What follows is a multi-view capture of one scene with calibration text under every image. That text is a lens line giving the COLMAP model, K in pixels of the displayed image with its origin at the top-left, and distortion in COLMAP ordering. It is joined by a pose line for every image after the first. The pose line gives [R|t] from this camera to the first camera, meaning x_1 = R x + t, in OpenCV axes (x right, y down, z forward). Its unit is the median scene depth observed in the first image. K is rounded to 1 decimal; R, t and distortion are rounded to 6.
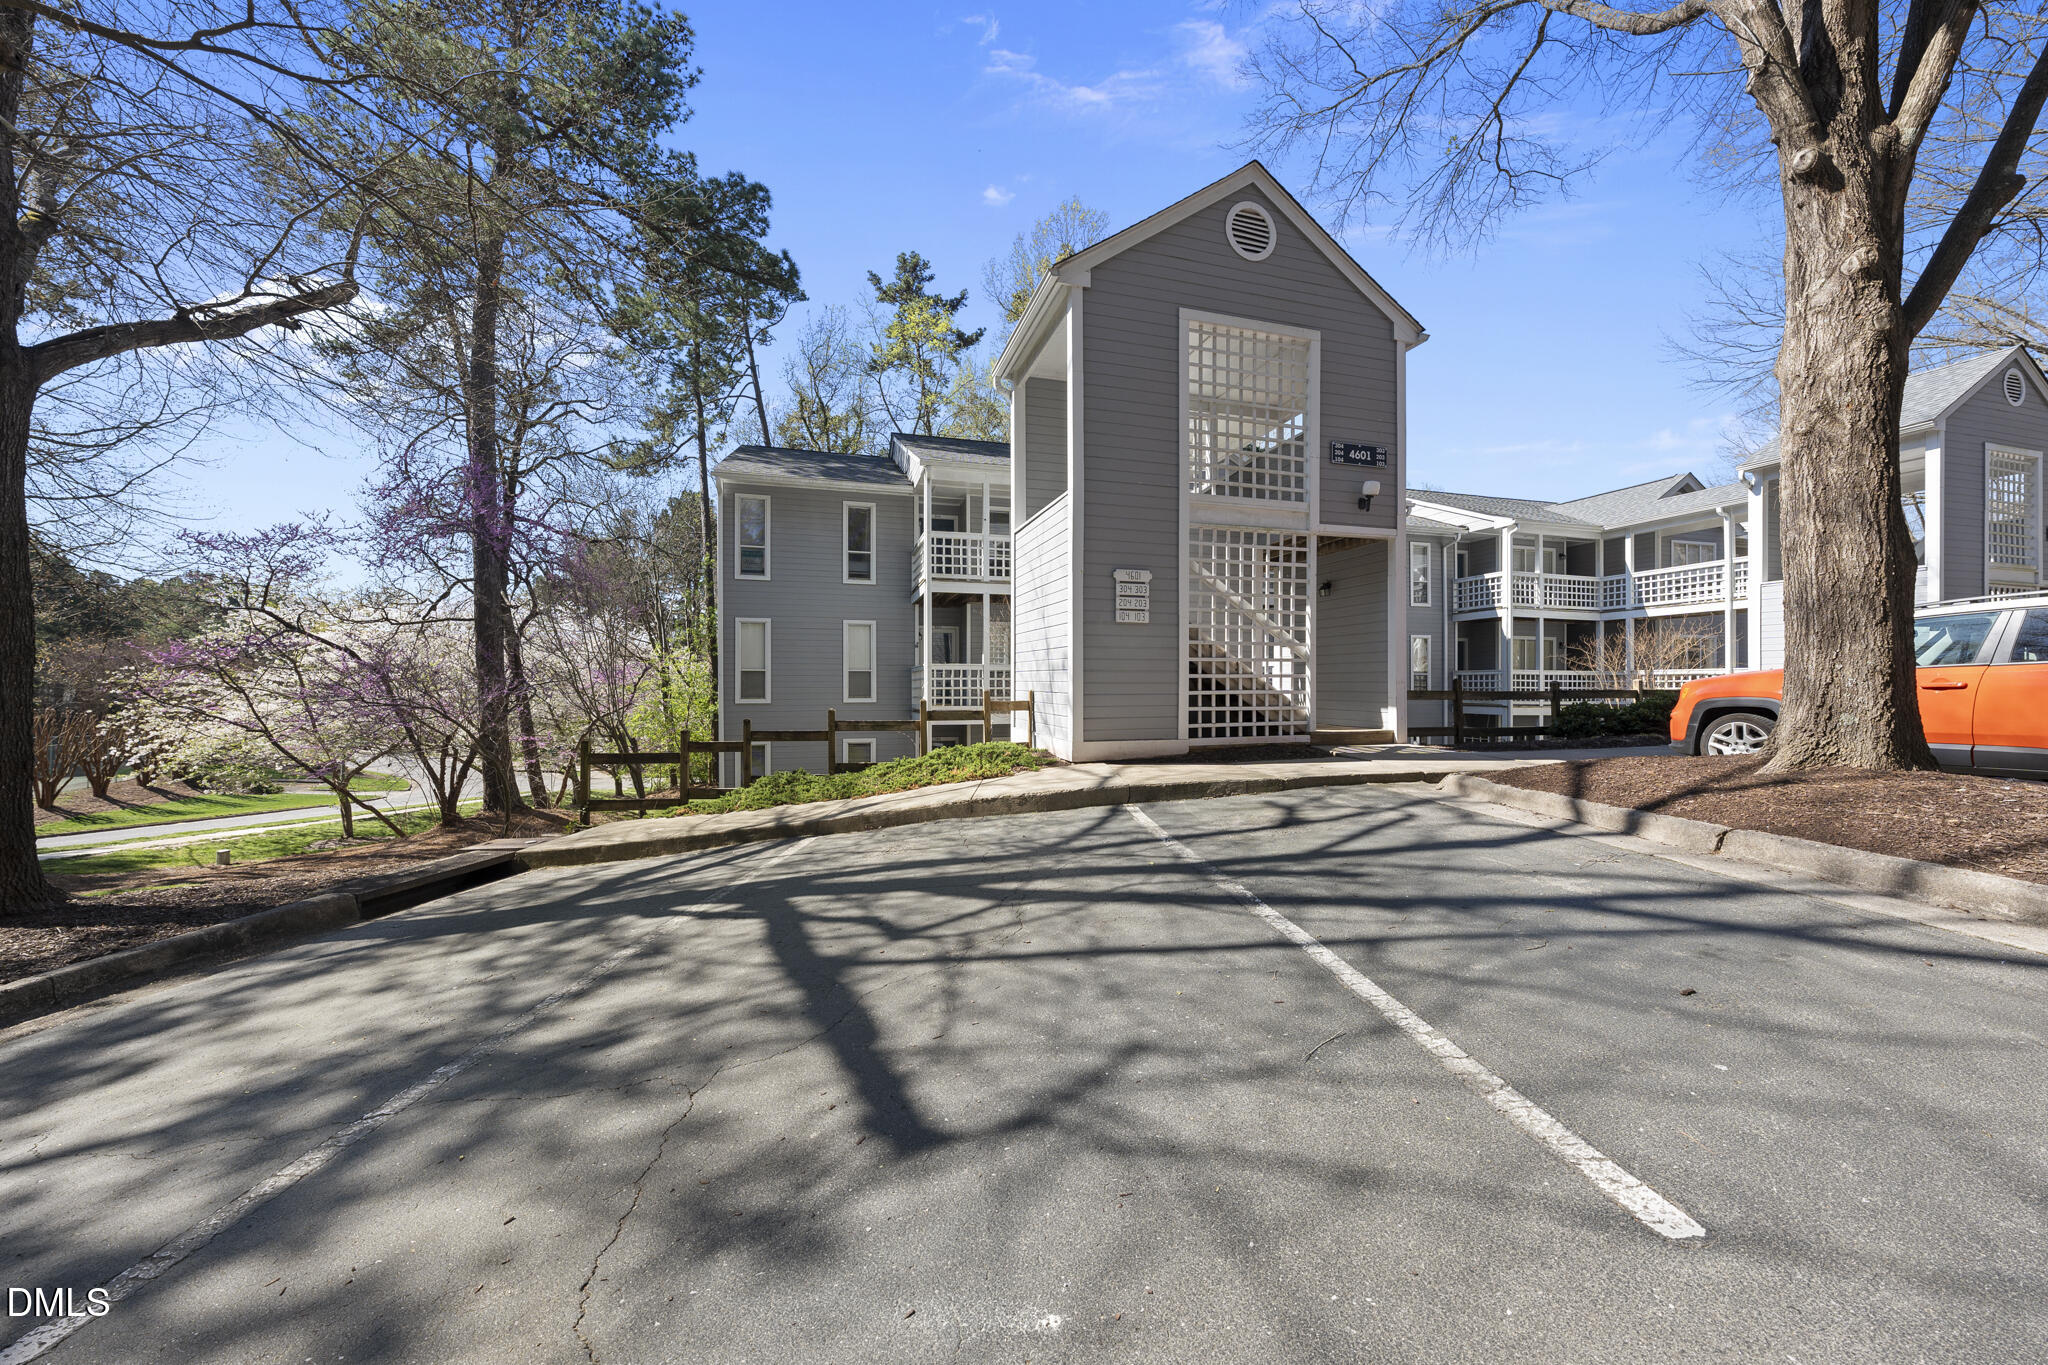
lens RADIAL K [[736.2, 0, 1028.5], [0, 736.2, 683.9], [0, 0, 1]] dist [-0.003220, 0.000118]
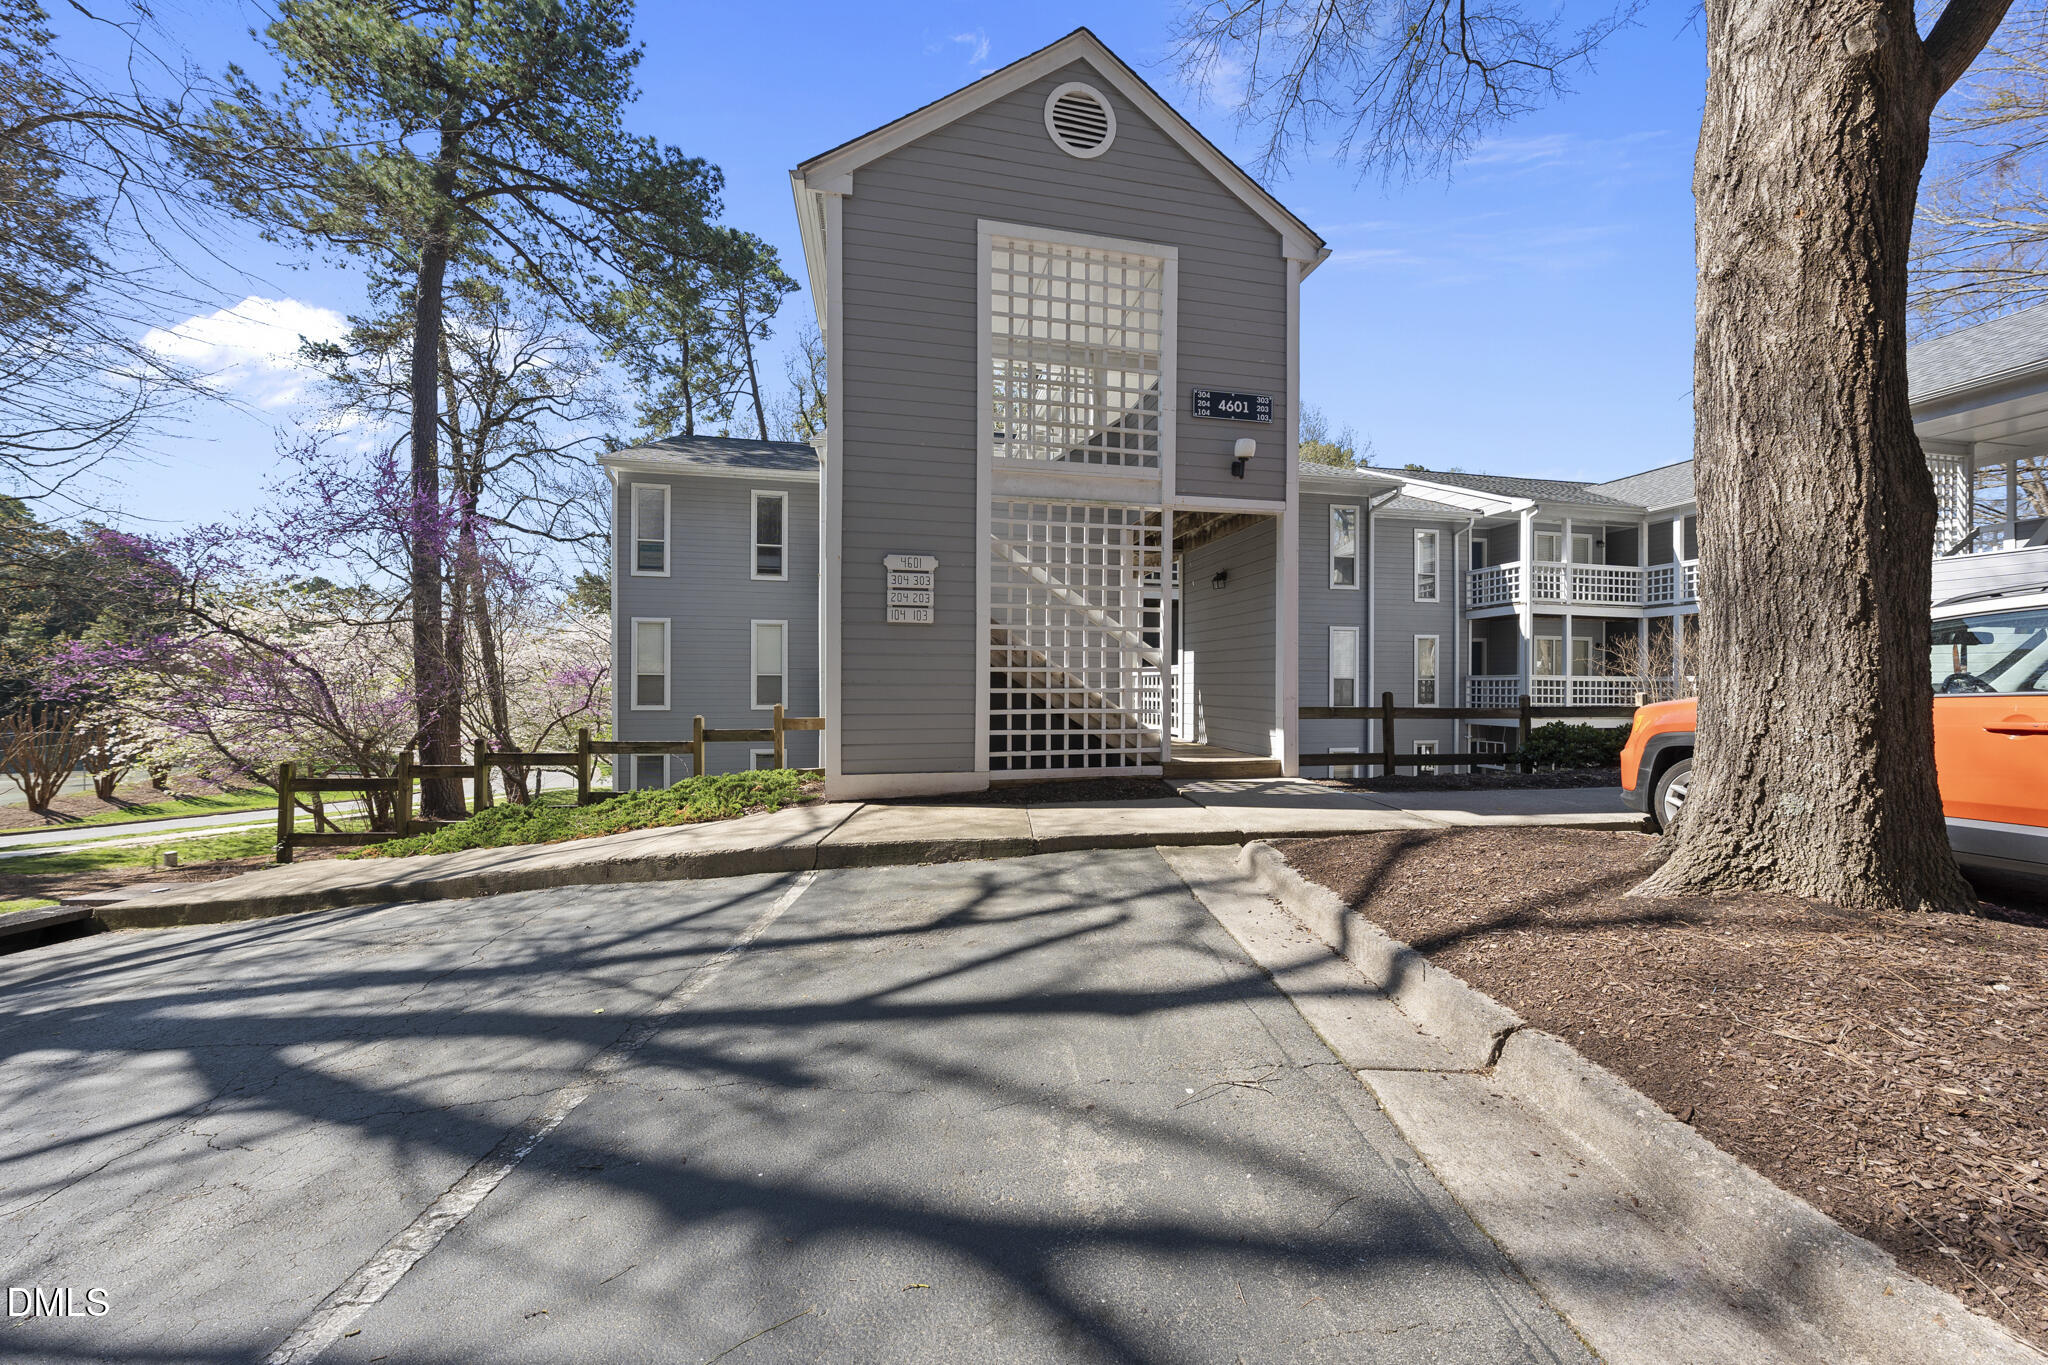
lens RADIAL K [[736.2, 0, 1021.8], [0, 736.2, 684.6], [0, 0, 1]] dist [-0.003220, 0.000118]
pose [[0.996921, 0.004092, -0.078308, 0.293999], [-0.003877, 0.999988, 0.002901, -0.018485], [0.078319, -0.002588, 0.996925, 0.208645]]
